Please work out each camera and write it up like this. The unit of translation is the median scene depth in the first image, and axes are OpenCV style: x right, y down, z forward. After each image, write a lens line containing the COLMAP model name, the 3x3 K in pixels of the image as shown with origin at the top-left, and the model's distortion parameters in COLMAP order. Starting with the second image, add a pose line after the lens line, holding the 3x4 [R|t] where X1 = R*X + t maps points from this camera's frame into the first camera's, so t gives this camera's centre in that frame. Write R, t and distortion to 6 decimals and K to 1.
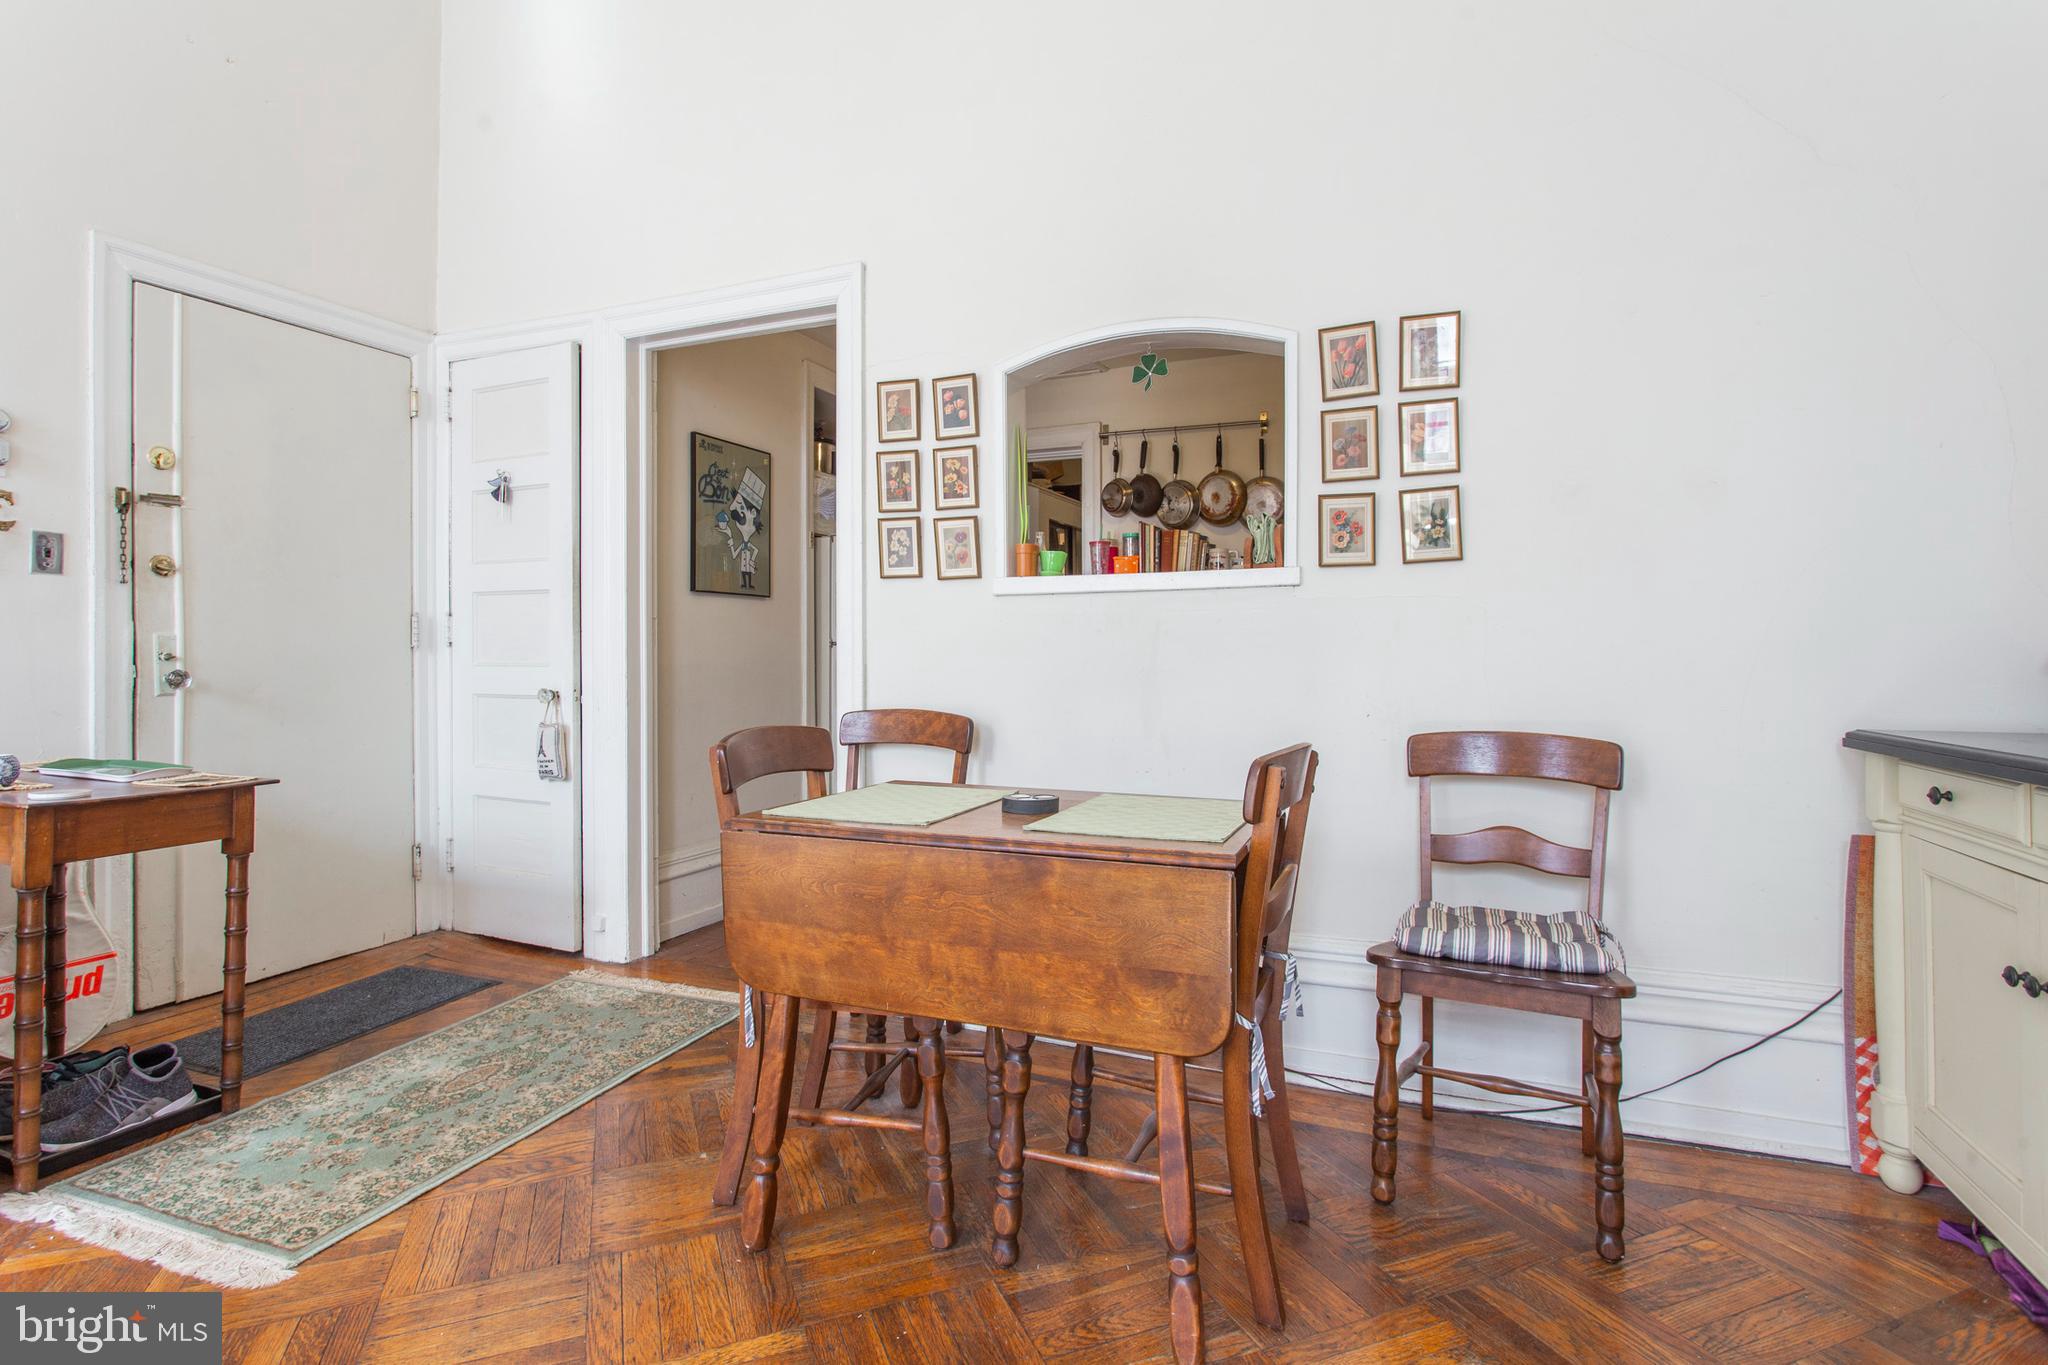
lens RADIAL K [[982.7, 0, 1032.0], [0, 982.7, 651.5], [0, 0, 1]] dist [-0.004036, -0.000056]
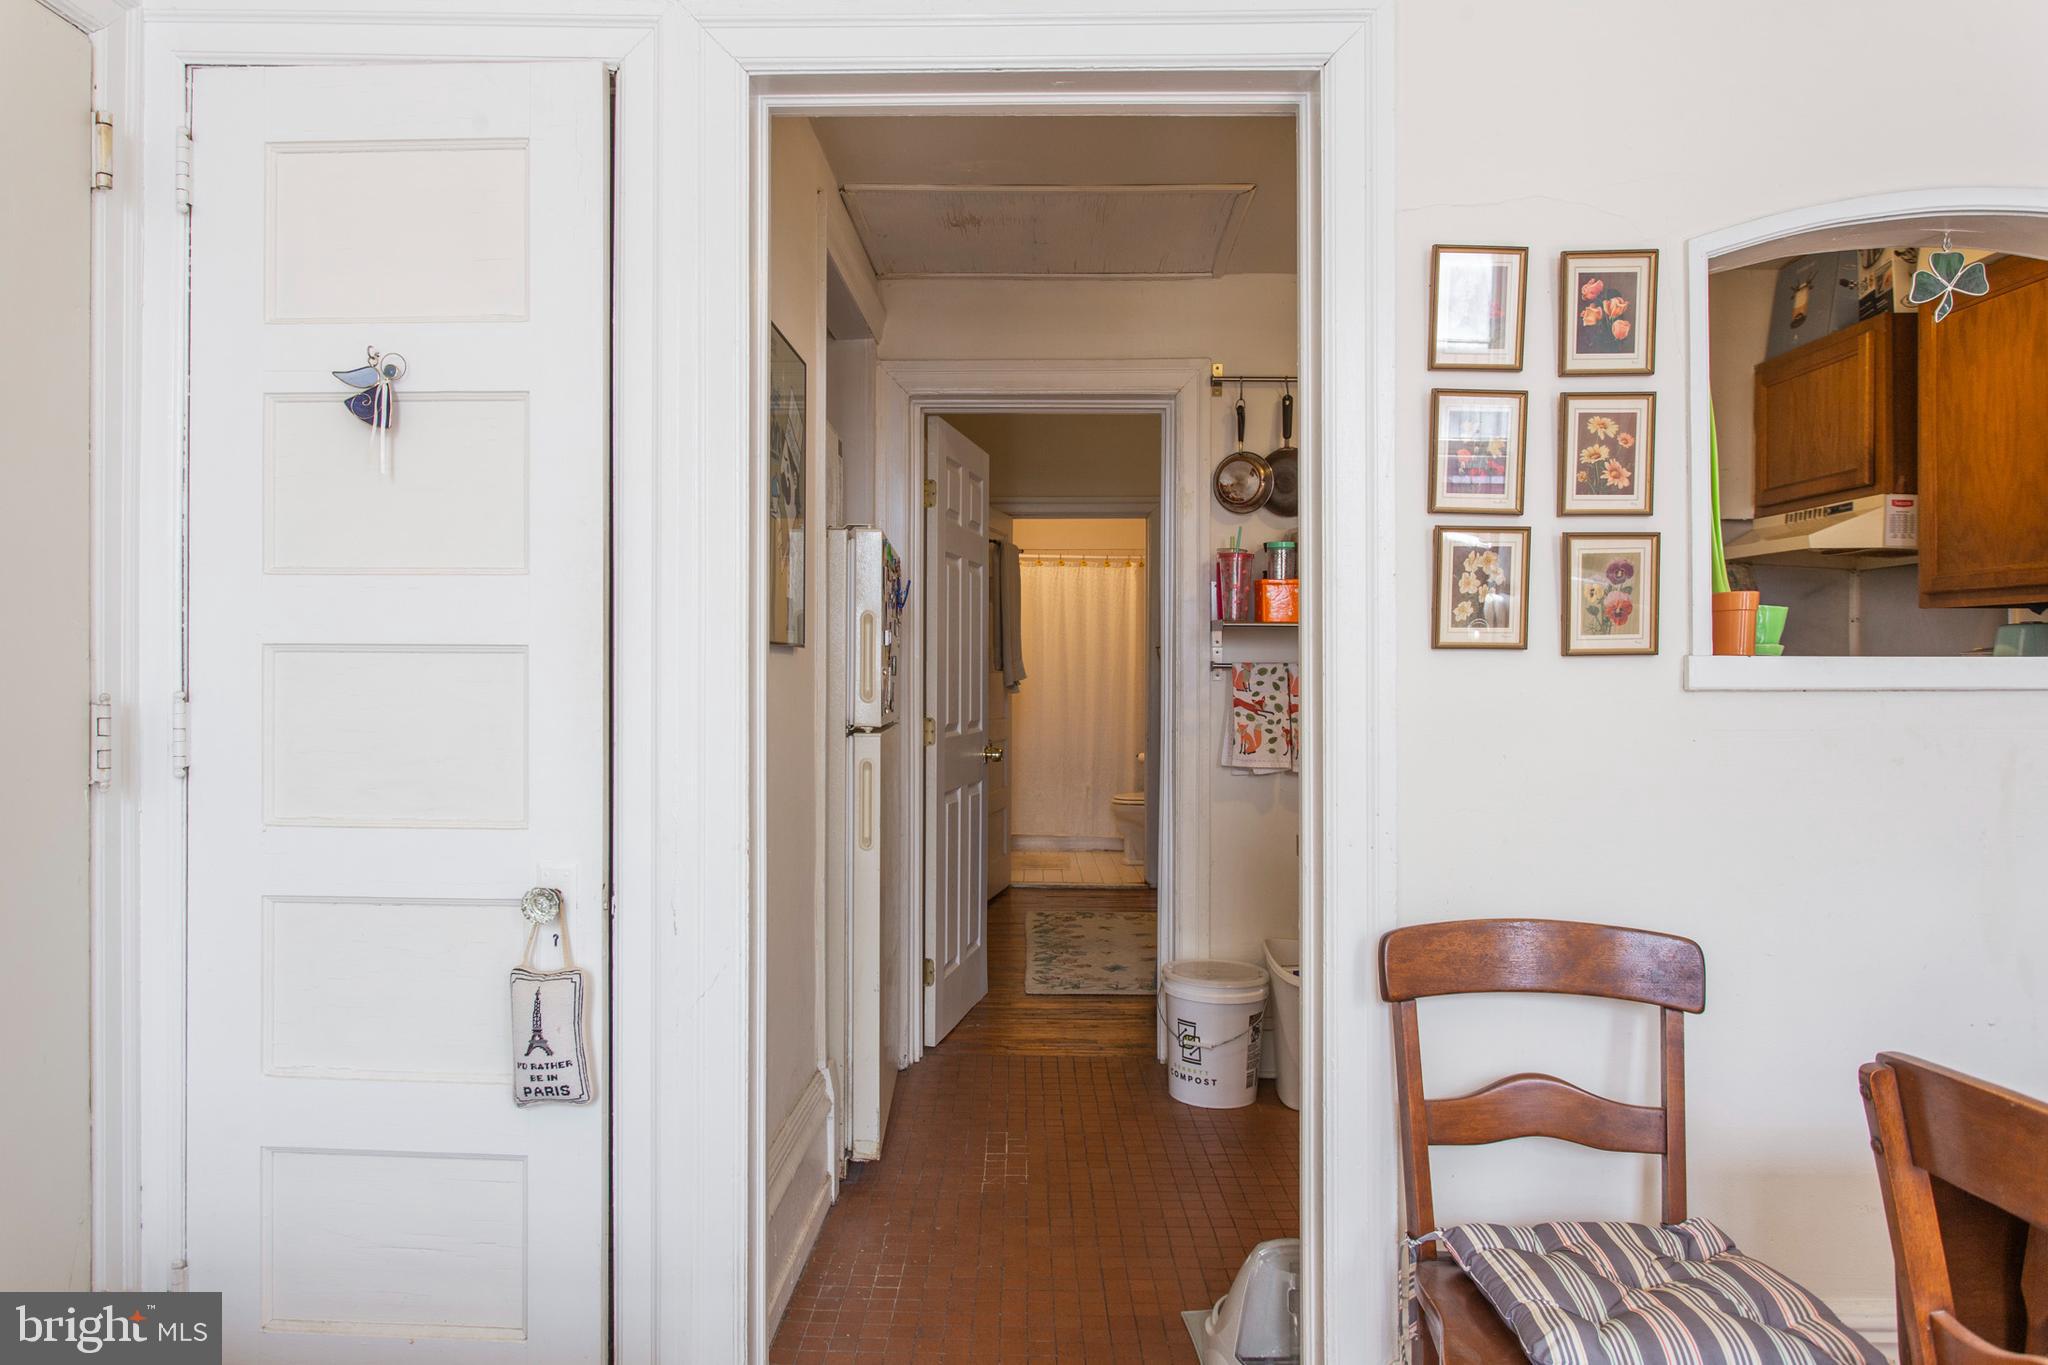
lens RADIAL K [[1319.9, 0, 992.5], [0, 1319.9, 672.8], [0, 0, 1]] dist [-0.004820, -0.002418]
pose [[0.931300, 0.004455, 0.364227, -0.614774], [-0.005398, 0.999984, 0.001571, -0.064598], [-0.364214, -0.003429, 0.931309, 0.488110]]
